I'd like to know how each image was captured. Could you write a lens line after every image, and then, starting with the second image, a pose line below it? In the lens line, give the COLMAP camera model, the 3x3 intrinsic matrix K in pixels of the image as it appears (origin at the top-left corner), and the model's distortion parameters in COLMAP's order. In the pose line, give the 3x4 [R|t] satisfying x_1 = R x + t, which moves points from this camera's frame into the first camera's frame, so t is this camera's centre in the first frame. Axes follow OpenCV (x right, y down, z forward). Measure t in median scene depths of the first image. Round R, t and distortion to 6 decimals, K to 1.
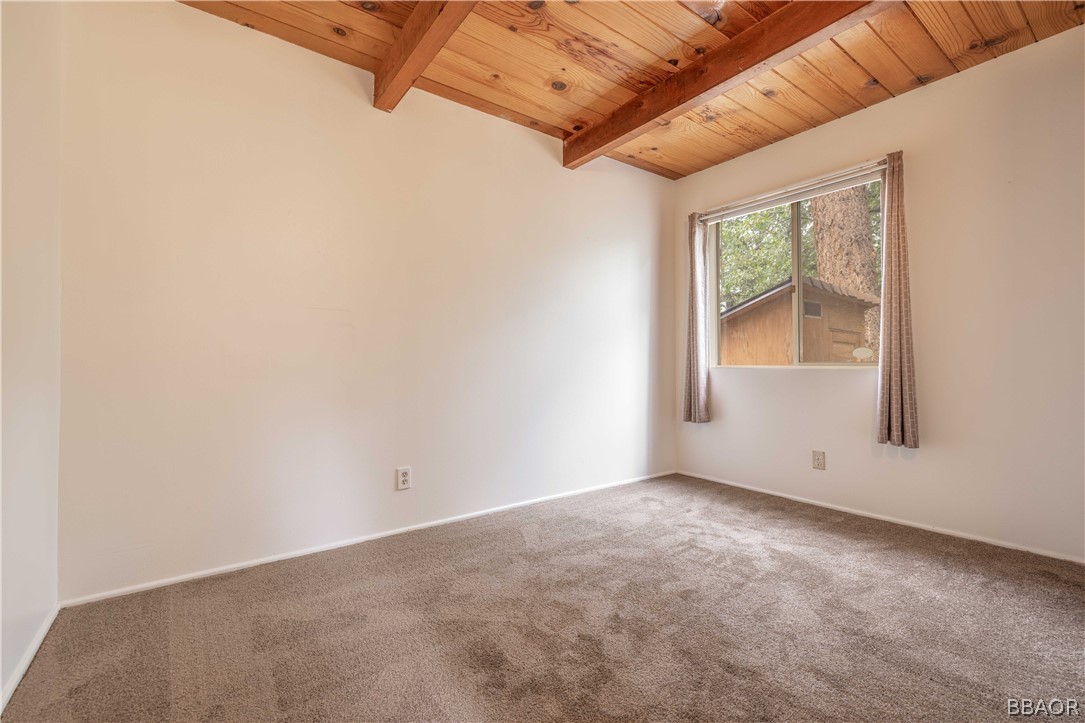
lens RADIAL K [[463.2, 0, 542.0], [0, 463.2, 350.5], [0, 0, 1]] dist [-0.000885, 0.000216]
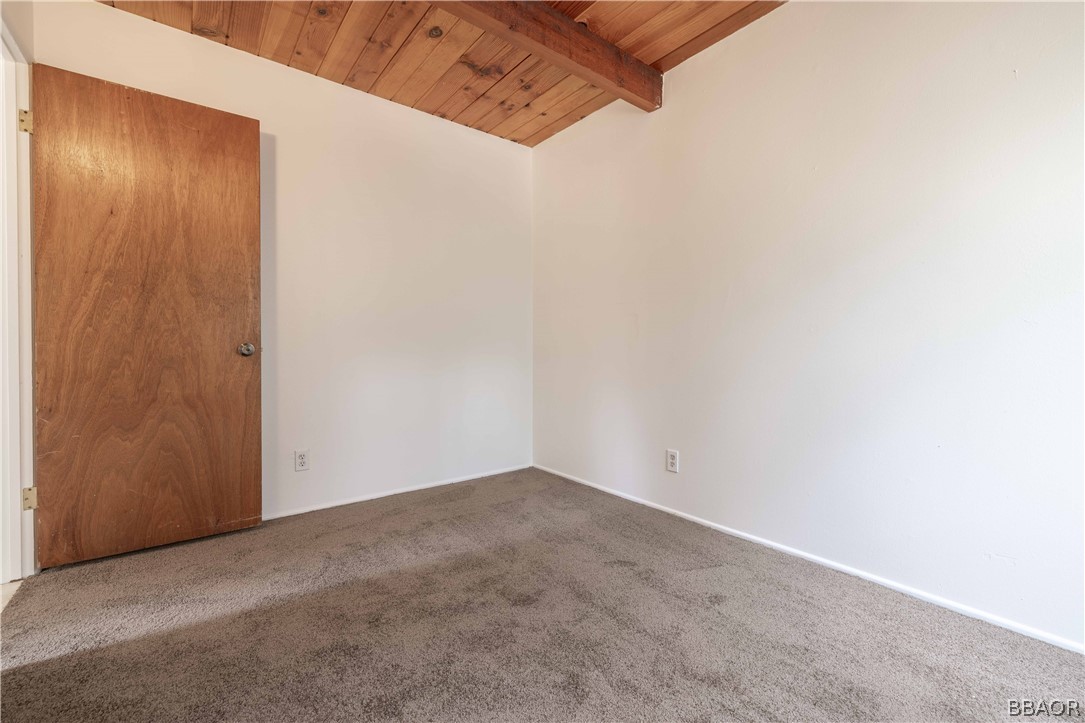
lens RADIAL K [[463.2, 0, 542.0], [0, 463.2, 350.5], [0, 0, 1]] dist [-0.000885, 0.000216]
pose [[0.028295, 0.001691, -0.999598, 0.680713], [0.020463, 0.999788, 0.002270, 0.024720], [0.999390, -0.020519, 0.028254, 0.663779]]
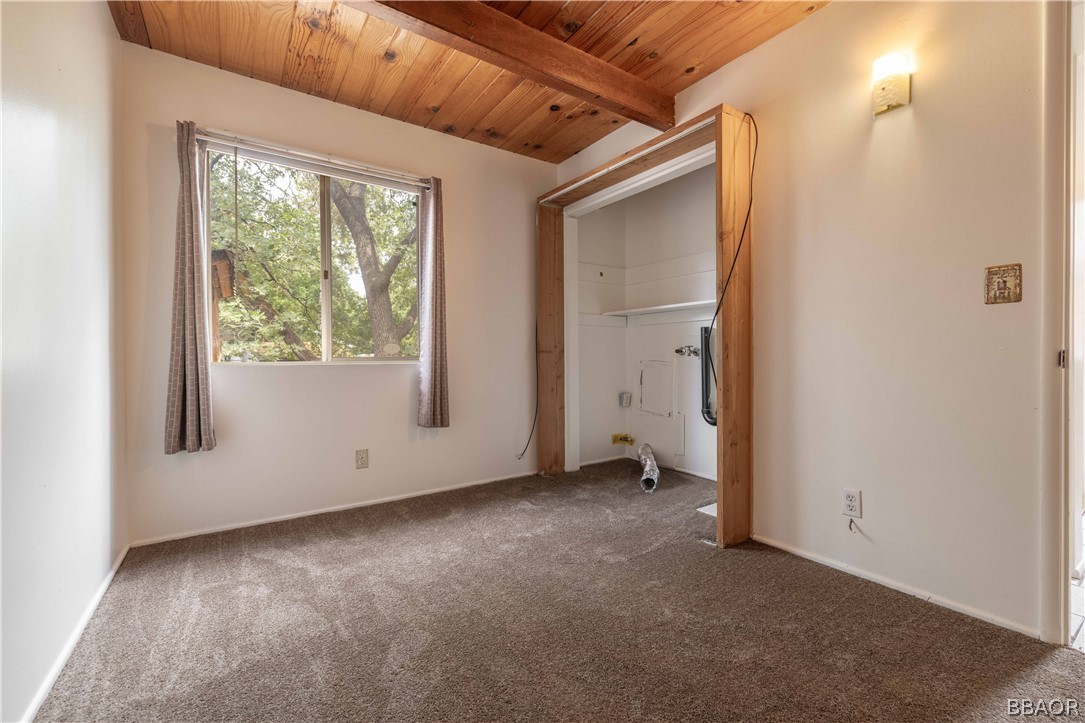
lens RADIAL K [[455.3, 0, 542.5], [0, 455.3, 361.5], [0, 0, 1]] dist [0.000657, 0.000162]
pose [[0.040970, 0.003293, 0.999155, -0.378627], [-0.015758, 0.999872, -0.002649, 0.035878], [-0.999036, -0.015636, 0.041017, 0.680094]]
